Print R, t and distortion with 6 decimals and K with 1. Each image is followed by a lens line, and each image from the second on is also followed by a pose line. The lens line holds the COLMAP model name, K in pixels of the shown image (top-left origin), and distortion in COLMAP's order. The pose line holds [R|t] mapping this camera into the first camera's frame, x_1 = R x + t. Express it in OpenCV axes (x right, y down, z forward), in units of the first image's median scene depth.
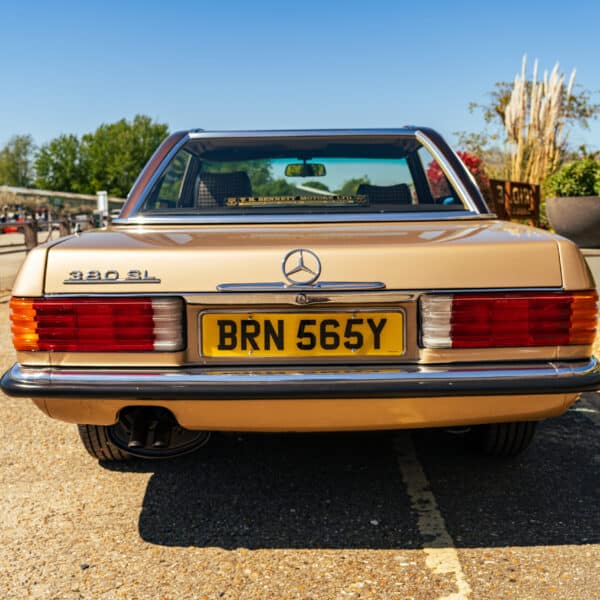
lens RADIAL K [[804.2, 0, 300.0], [0, 804.2, 300.0], [0, 0, 1]] dist [-0.040648, -0.001295]
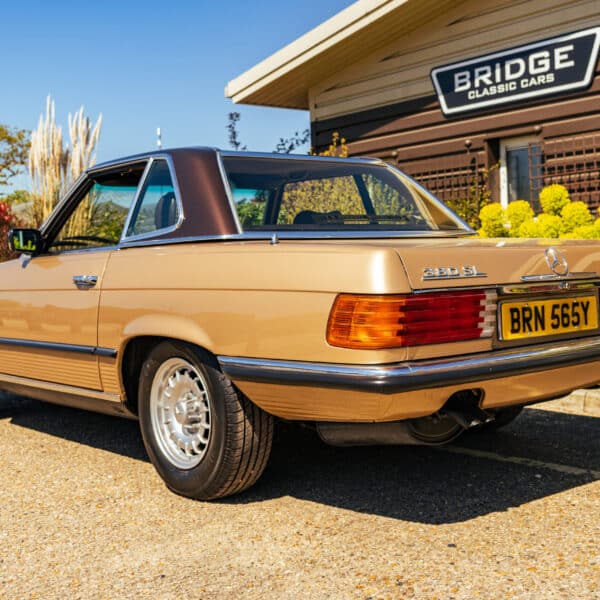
lens RADIAL K [[903.3, 0, 300.0], [0, 903.3, 300.0], [0, 0, 1]] dist [-0.006352, -0.067281]
pose [[0.743806, -0.036381, 0.667404, -1.219212], [0.090459, 0.994810, -0.046586, 0.047108], [-0.662246, 0.095024, 0.743237, 0.217896]]
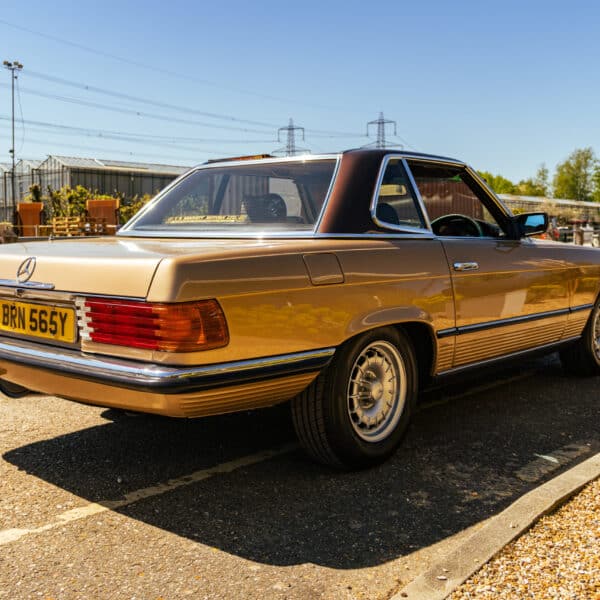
lens RADIAL K [[749.1, 0, 275.3], [0, 749.1, 299.4], [0, 0, 1]] dist [0.000880, 0.020143]
pose [[0.757159, 0.076409, -0.648747, 1.132020], [-0.080574, 0.996476, 0.023325, -0.053418], [0.648243, 0.034611, 0.760647, 0.301151]]
